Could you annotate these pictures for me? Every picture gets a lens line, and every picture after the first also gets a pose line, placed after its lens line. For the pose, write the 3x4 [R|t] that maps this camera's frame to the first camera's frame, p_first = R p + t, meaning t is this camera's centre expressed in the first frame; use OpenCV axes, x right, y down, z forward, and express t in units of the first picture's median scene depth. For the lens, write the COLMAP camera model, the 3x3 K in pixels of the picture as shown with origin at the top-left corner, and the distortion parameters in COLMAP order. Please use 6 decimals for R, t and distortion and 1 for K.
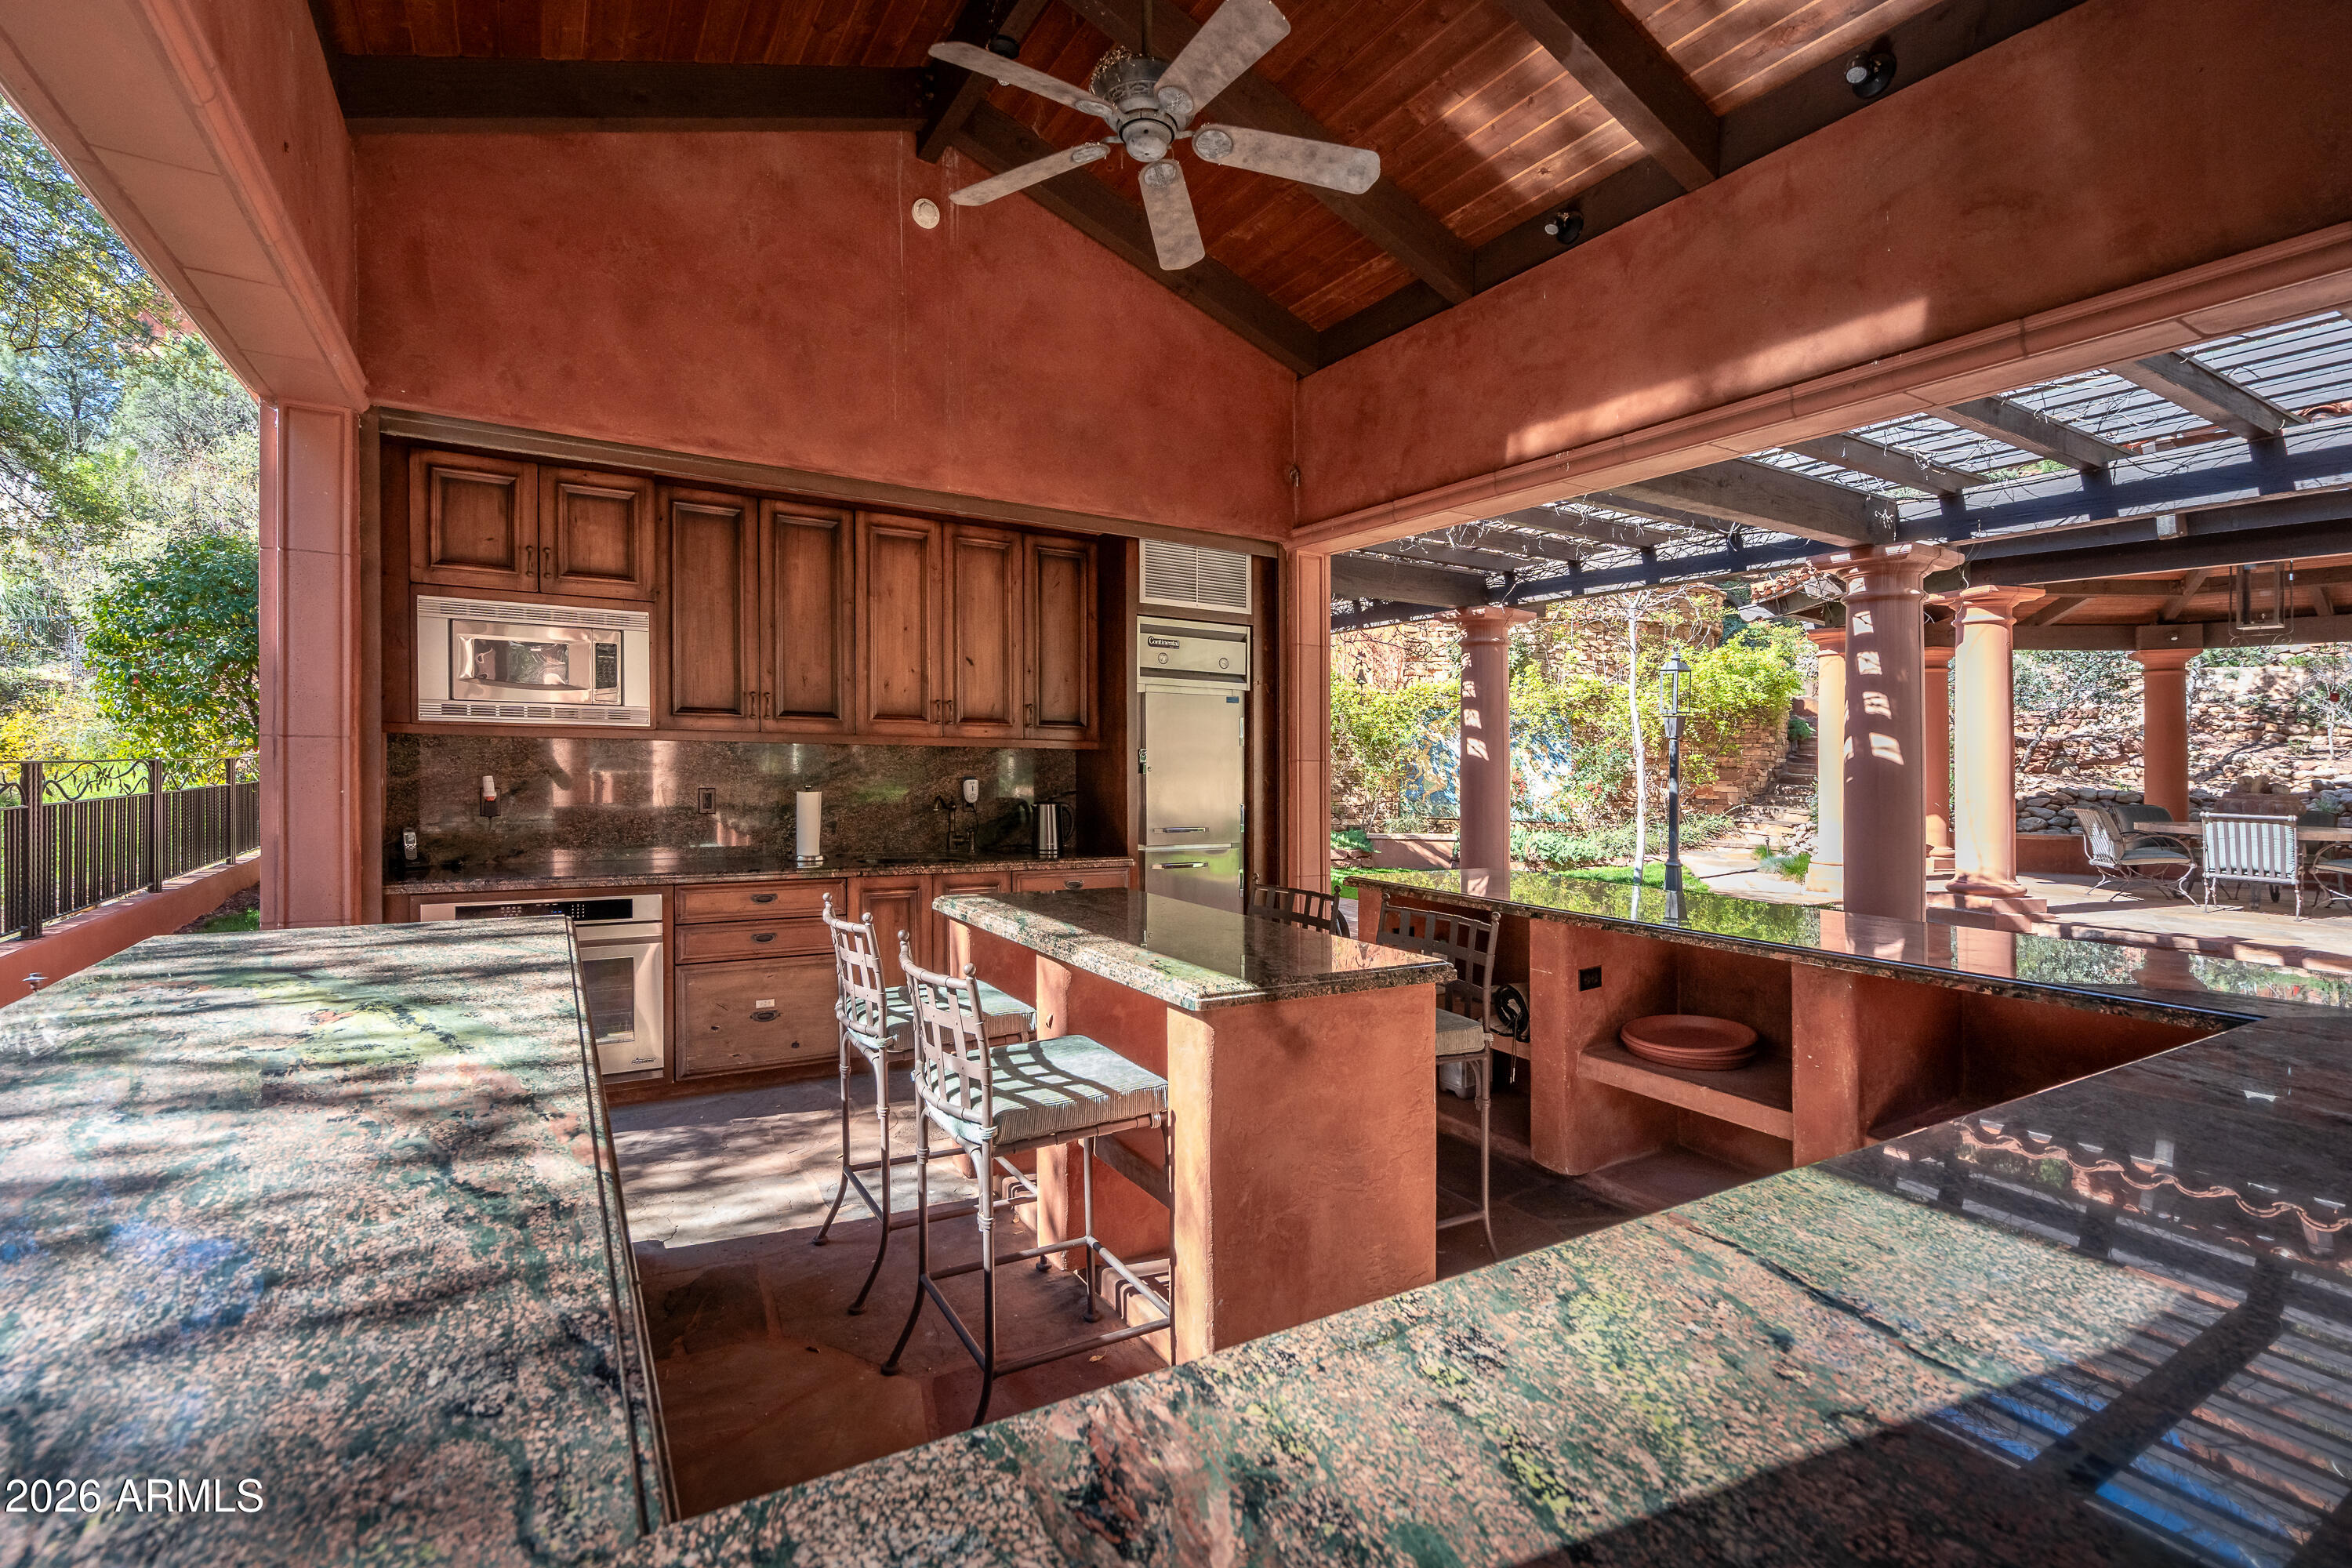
lens RADIAL K [[1088.6, 0, 1172.1], [0, 1088.6, 761.3], [0, 0, 1]] dist [-0.002524, 0.000102]
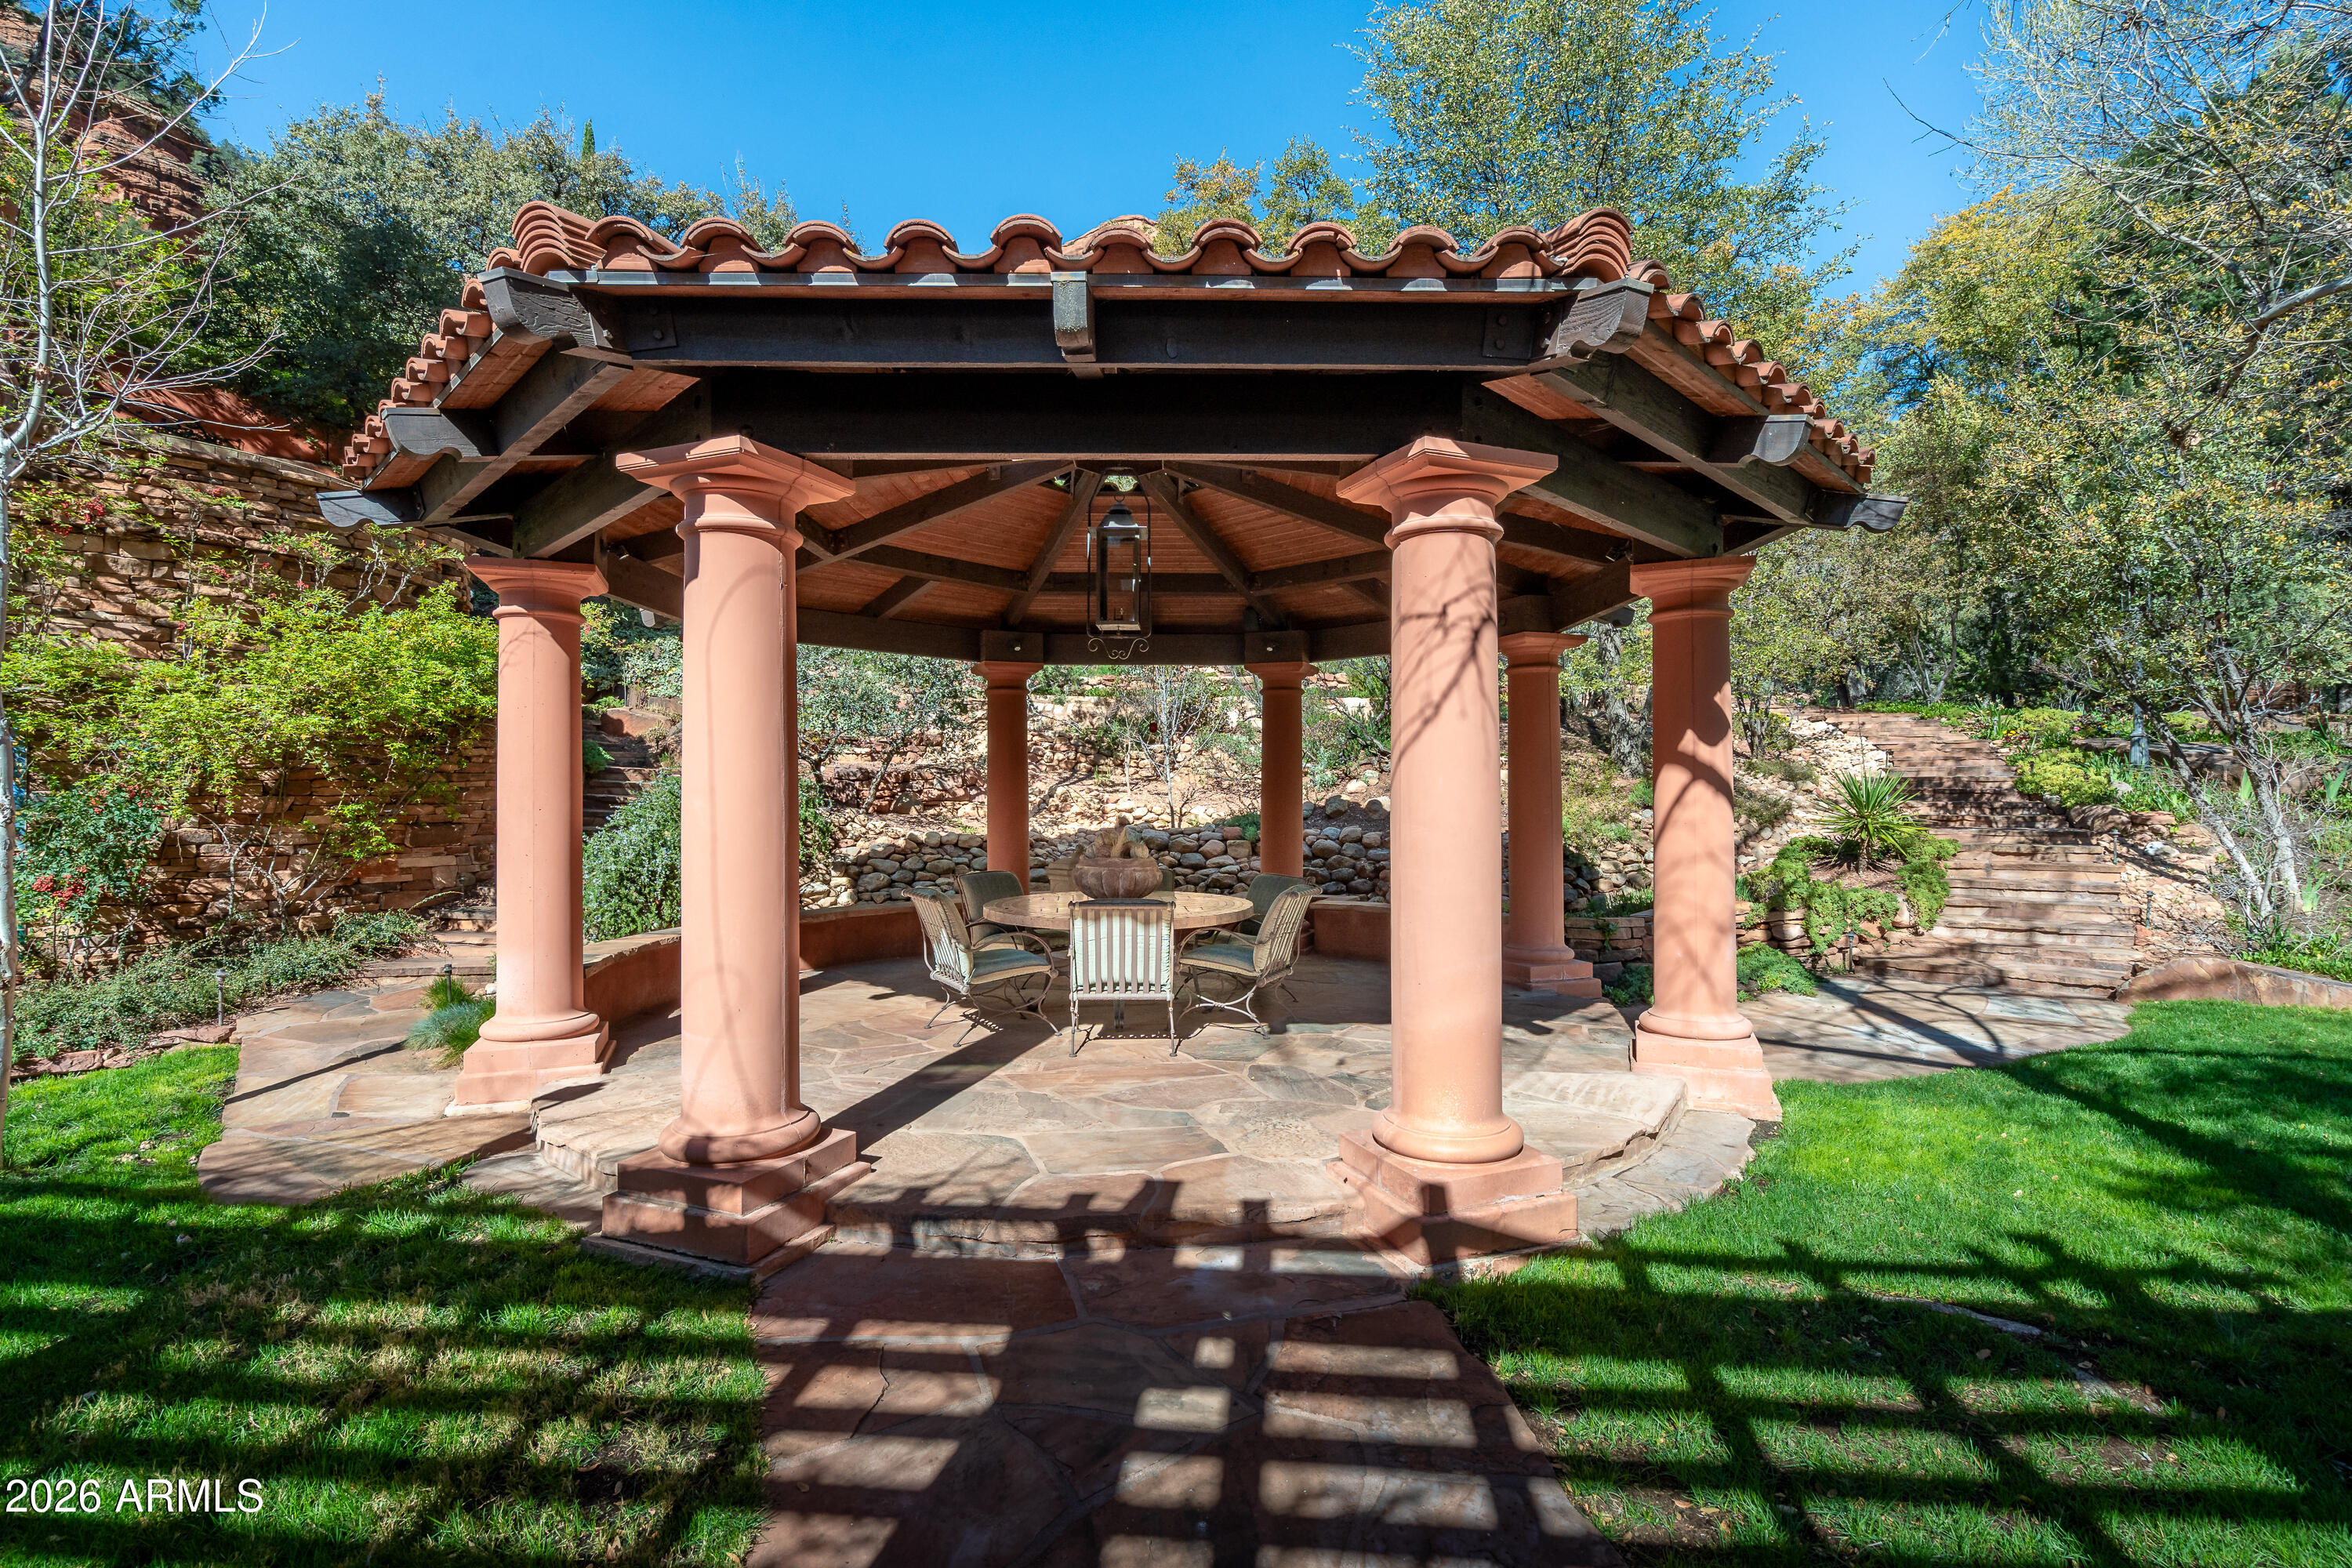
lens RADIAL K [[1088.6, 0, 1172.1], [0, 1088.6, 761.3], [0, 0, 1]] dist [-0.002524, 0.000102]
pose [[0.610722, 0.004970, 0.791829, 0.316497], [0.006308, 0.999918, -0.011142, -0.018758], [-0.791820, 0.011799, 0.610641, 0.371997]]
